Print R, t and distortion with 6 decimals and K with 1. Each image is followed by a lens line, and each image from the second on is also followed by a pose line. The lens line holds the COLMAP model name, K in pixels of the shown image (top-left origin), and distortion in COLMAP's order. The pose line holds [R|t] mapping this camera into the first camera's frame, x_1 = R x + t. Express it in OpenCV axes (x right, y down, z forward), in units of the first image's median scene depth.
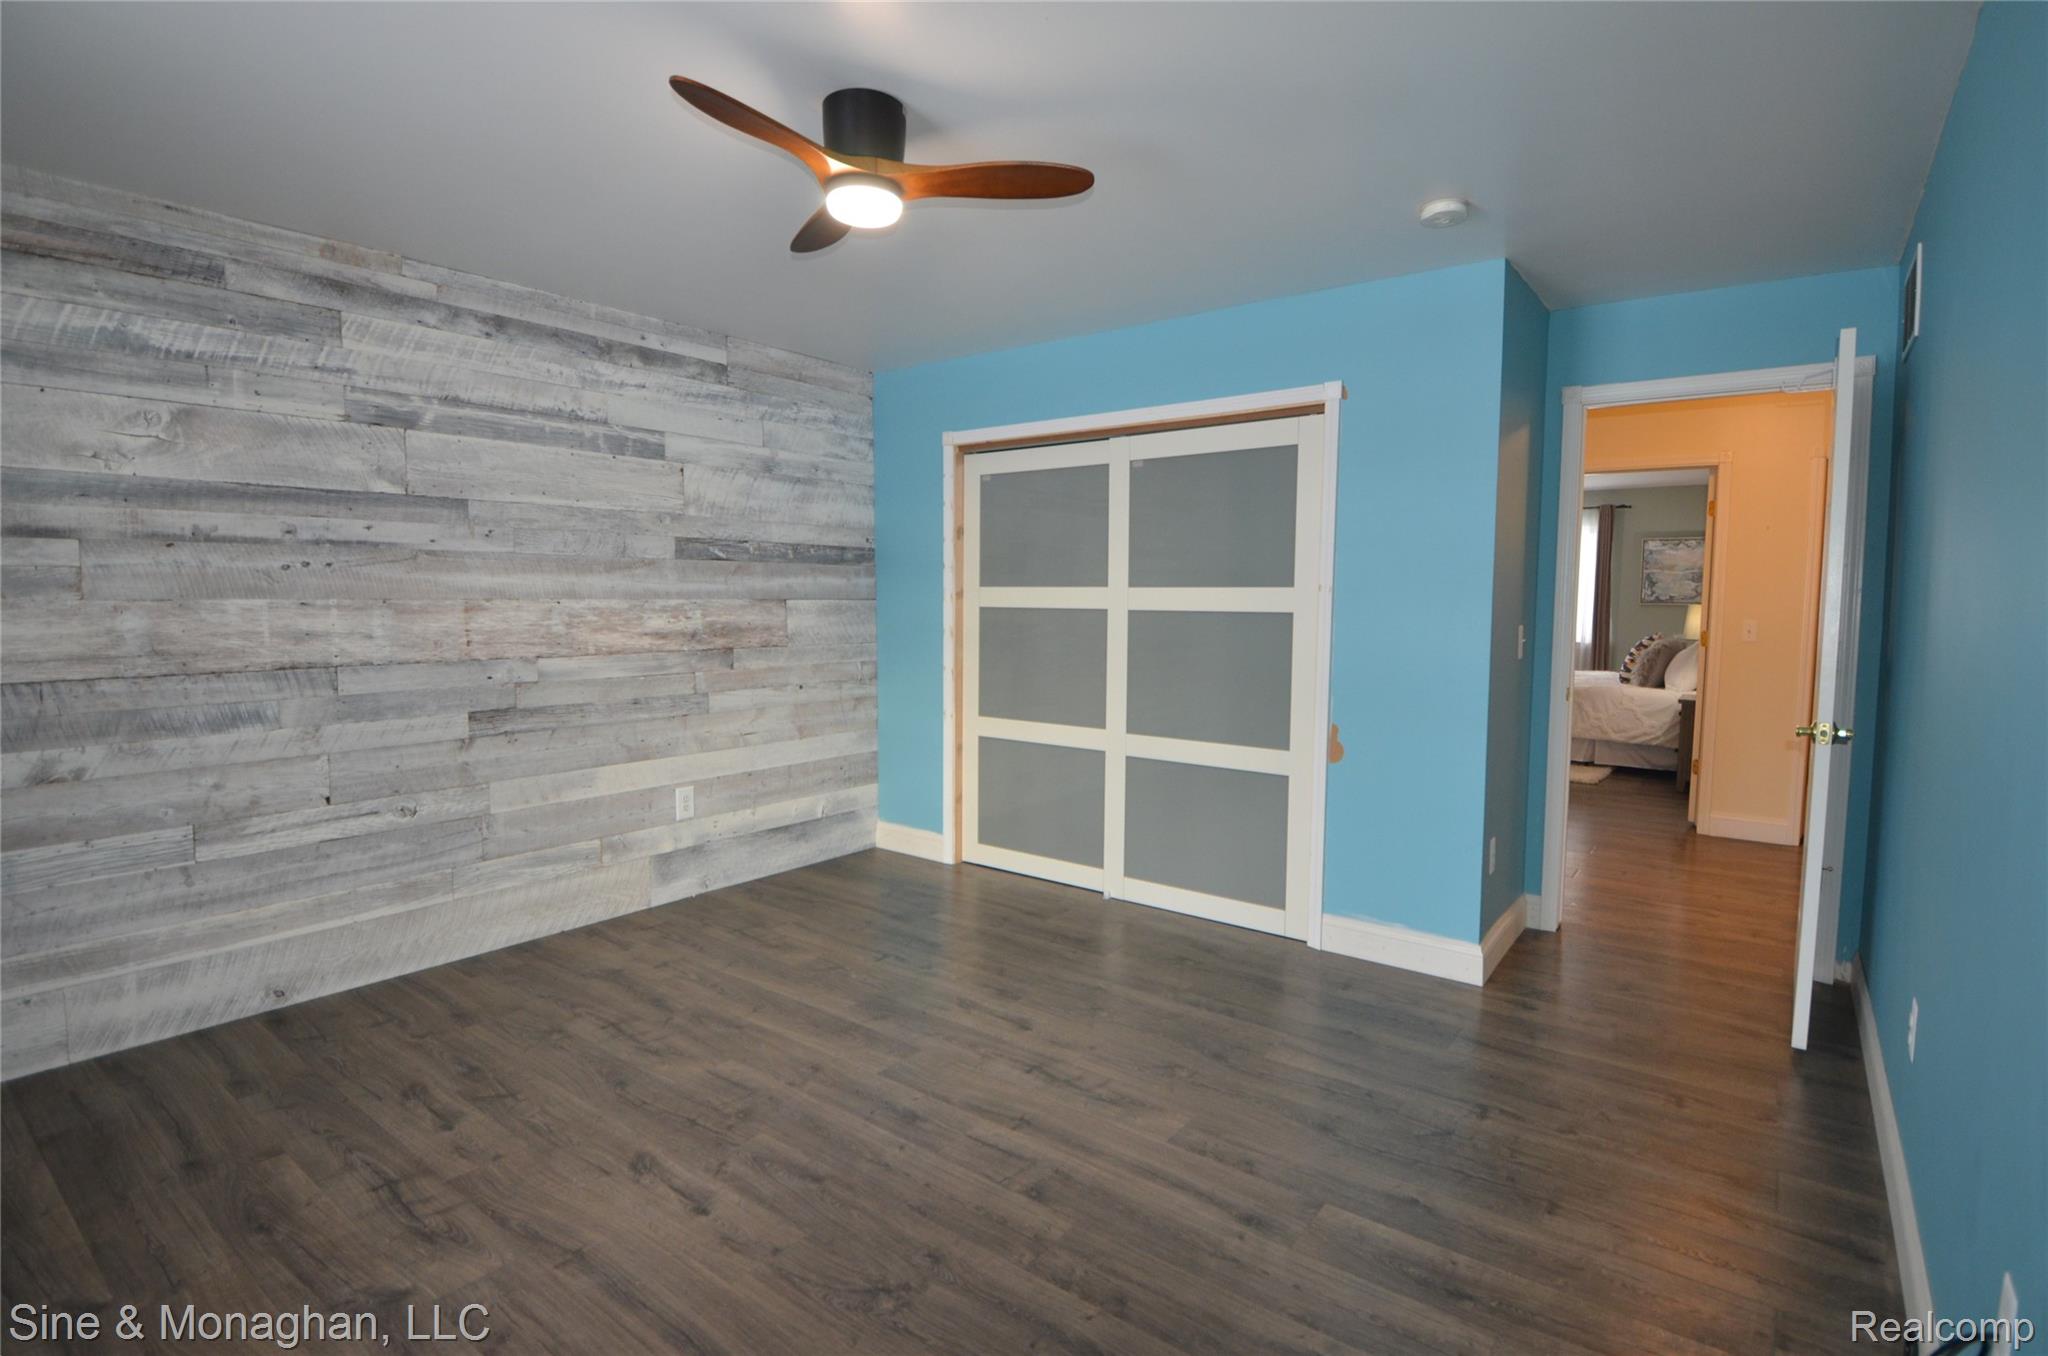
lens RADIAL K [[1006.2, 0, 1013.1], [0, 1006.2, 681.9], [0, 0, 1]] dist [-0.025020, -0.005085]
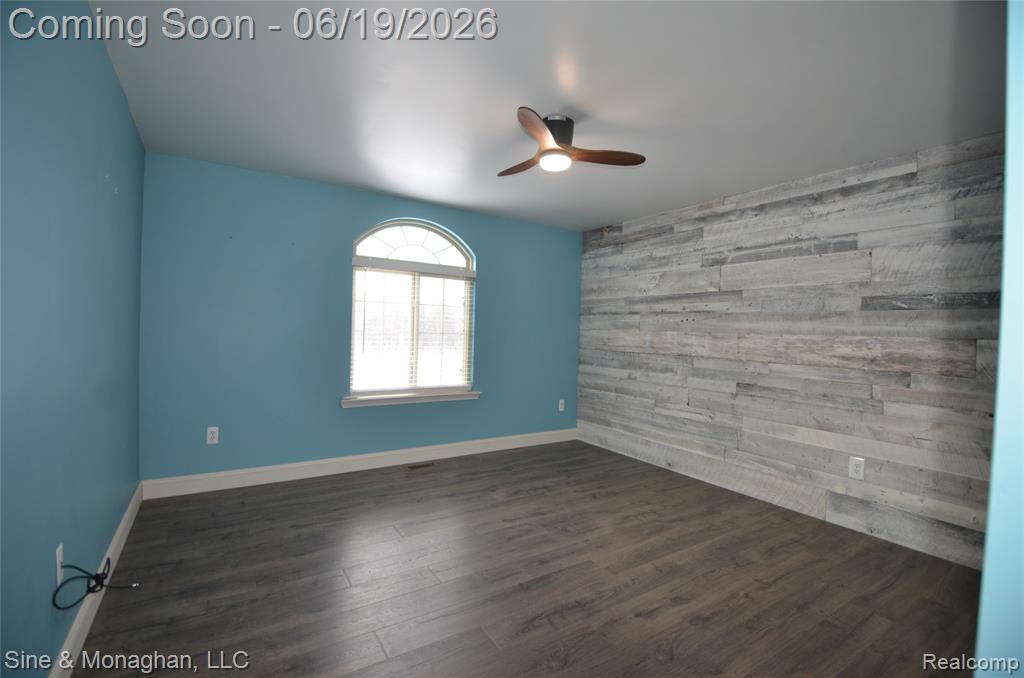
lens RADIAL K [[453.5, 0, 516.4], [0, 453.5, 337.5], [0, 0, 1]] dist [-0.001419, -0.015474]
pose [[-0.341703, 0.000694, -0.939808, 0.651653], [-0.110390, 0.993048, 0.040870, -0.063715], [0.933302, 0.117711, -0.339251, 0.940453]]
